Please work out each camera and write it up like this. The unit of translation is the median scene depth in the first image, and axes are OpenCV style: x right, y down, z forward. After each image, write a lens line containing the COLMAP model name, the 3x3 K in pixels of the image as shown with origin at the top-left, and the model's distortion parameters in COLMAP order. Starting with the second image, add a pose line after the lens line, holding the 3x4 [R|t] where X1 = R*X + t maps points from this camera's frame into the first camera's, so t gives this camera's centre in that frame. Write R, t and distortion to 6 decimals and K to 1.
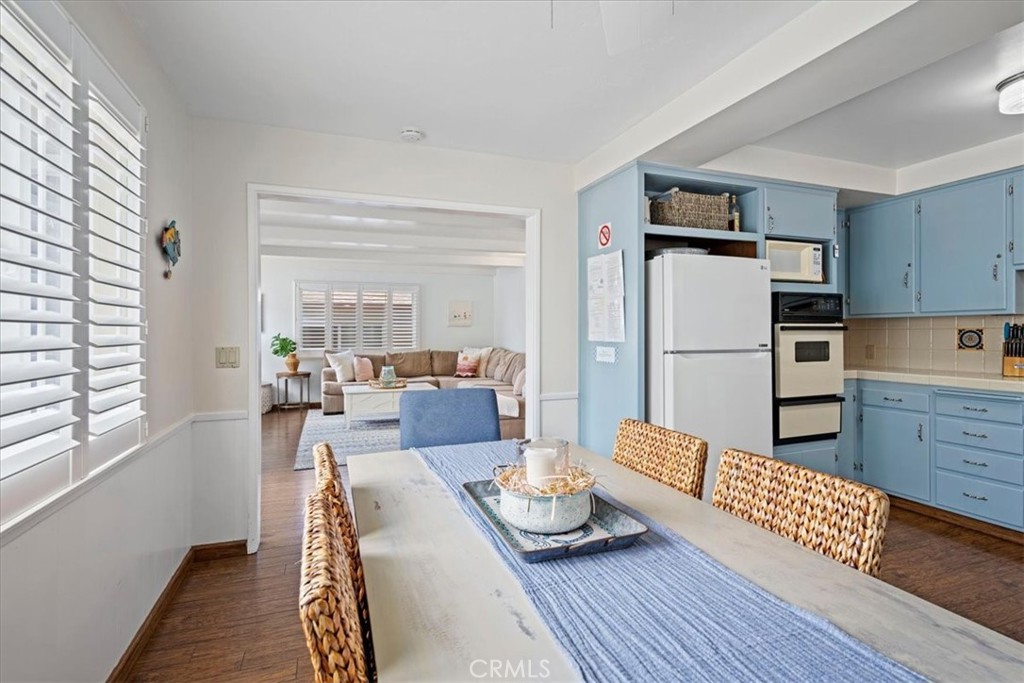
lens RADIAL K [[493.9, 0, 516.6], [0, 493.9, 334.2], [0, 0, 1]] dist [-0.001241, 0.000187]
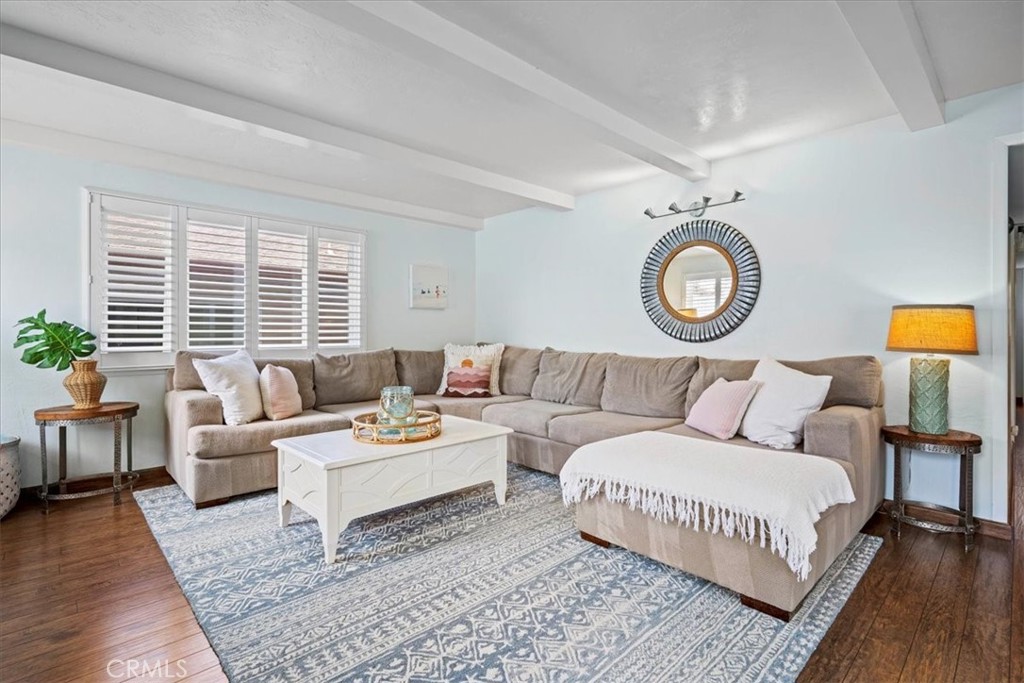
lens RADIAL K [[473.6, 0, 507.0], [0, 473.6, 338.0], [0, 0, 1]] dist [0.020221, 0.000516]
pose [[0.924504, 0.001377, 0.381170, -0.233649], [-0.006788, 0.999894, 0.012850, 0.010486], [-0.381112, -0.014468, 0.924416, 0.409651]]
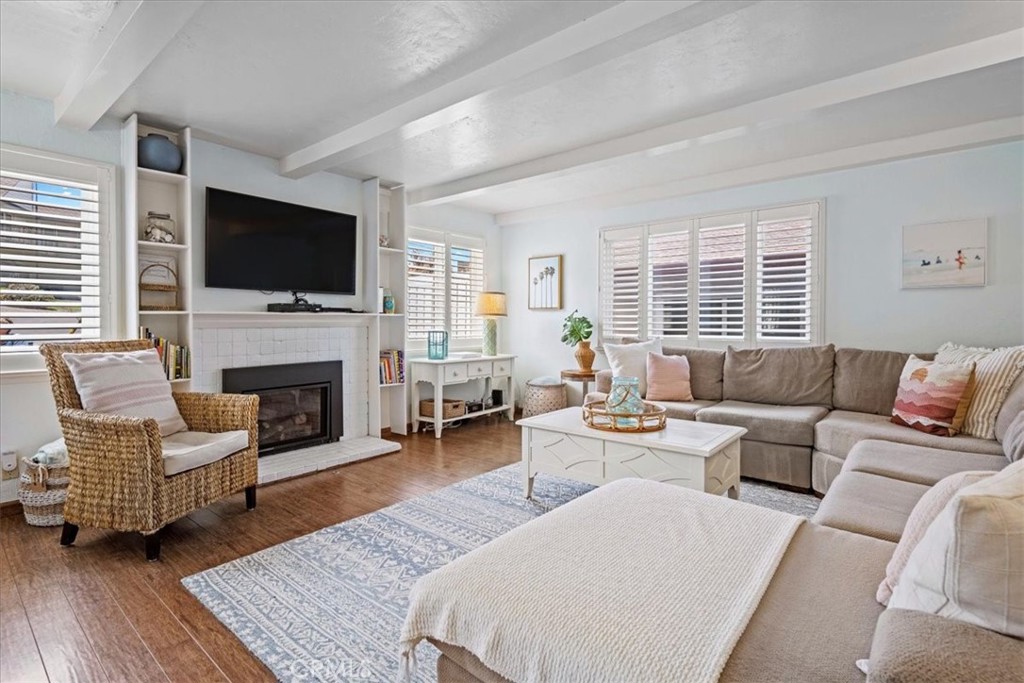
lens RADIAL K [[493.9, 0, 508.3], [0, 493.9, 335.9], [0, 0, 1]] dist [-0.001241, 0.000187]
pose [[0.496090, 0.028626, -0.867799, 0.048287], [-0.005882, 0.999544, 0.029609, 0.010906], [0.868251, -0.009585, 0.496032, 0.491248]]
